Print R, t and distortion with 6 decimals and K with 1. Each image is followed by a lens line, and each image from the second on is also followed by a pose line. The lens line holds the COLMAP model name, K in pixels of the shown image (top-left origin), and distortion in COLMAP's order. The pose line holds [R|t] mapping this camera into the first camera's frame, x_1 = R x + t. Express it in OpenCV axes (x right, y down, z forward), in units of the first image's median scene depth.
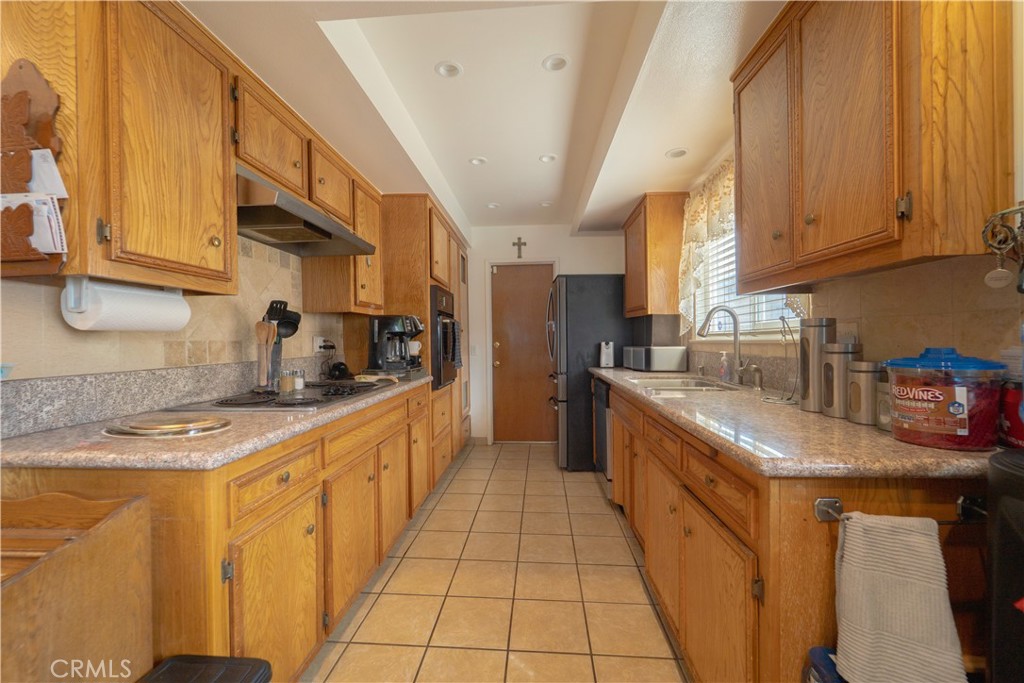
lens RADIAL K [[410.7, 0, 506.7], [0, 410.7, 343.0], [0, 0, 1]] dist [0.001273, -0.000776]
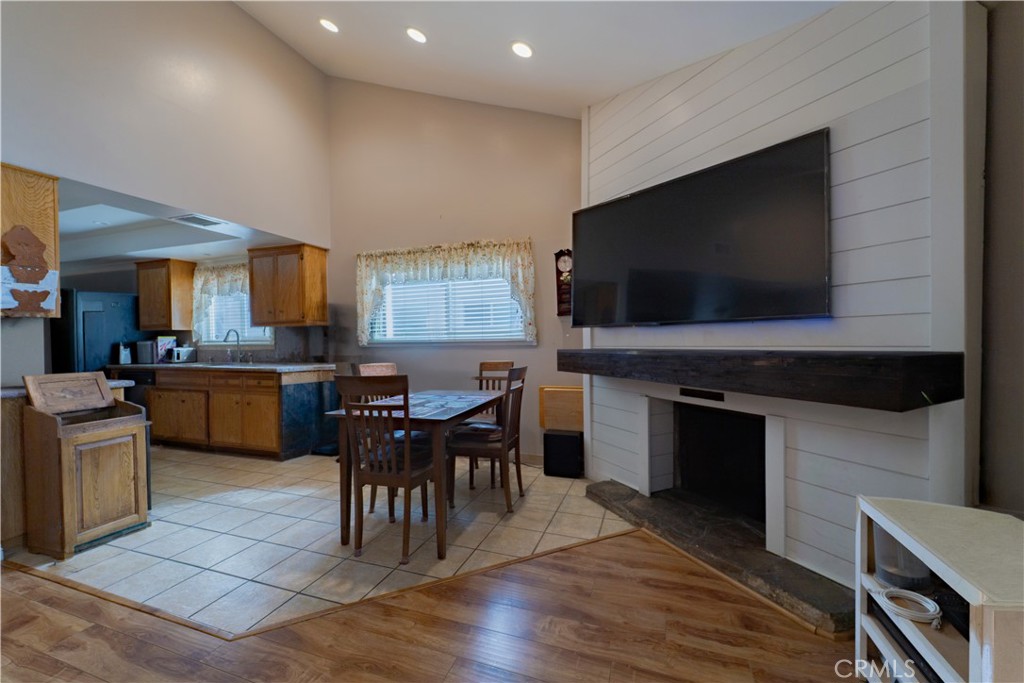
lens RADIAL K [[410.7, 0, 506.7], [0, 410.7, 343.0], [0, 0, 1]] dist [0.001273, -0.000776]
pose [[0.264852, -0.006641, 0.964266, -1.131267], [0.019453, 0.999810, 0.001543, 0.012416], [-0.964093, 0.018349, 0.264931, -0.957380]]
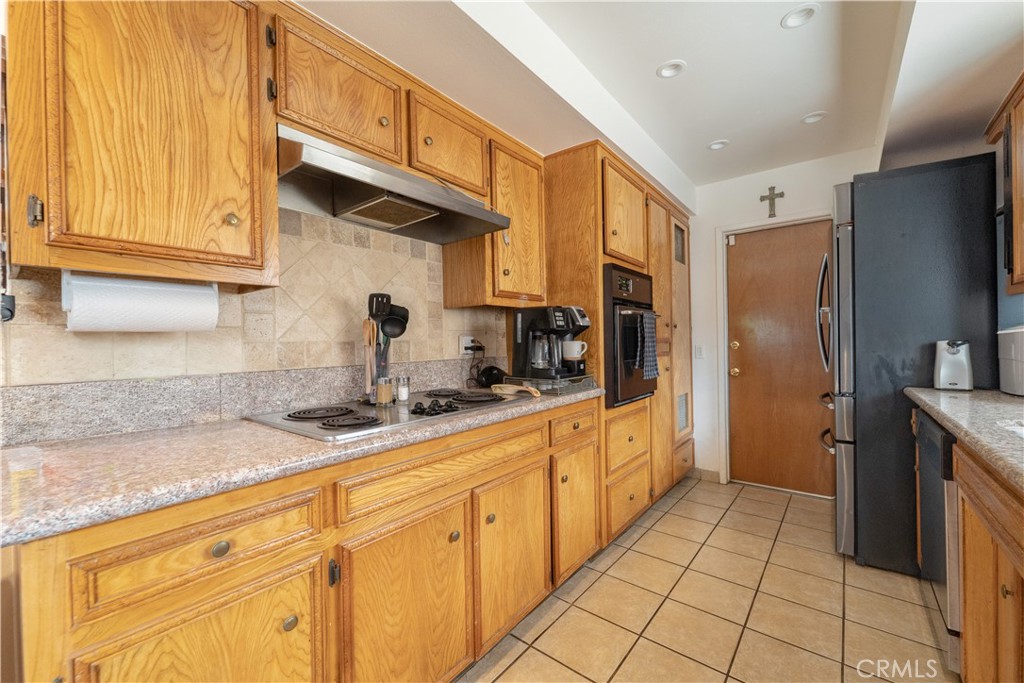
lens RADIAL K [[410.7, 0, 506.7], [0, 410.7, 343.0], [0, 0, 1]] dist [0.001273, -0.000776]
pose [[0.821920, 0.000072, -0.569603, 0.110989], [0.001631, 0.999996, 0.002481, -0.002965], [0.569600, -0.002968, 0.821916, 0.366977]]
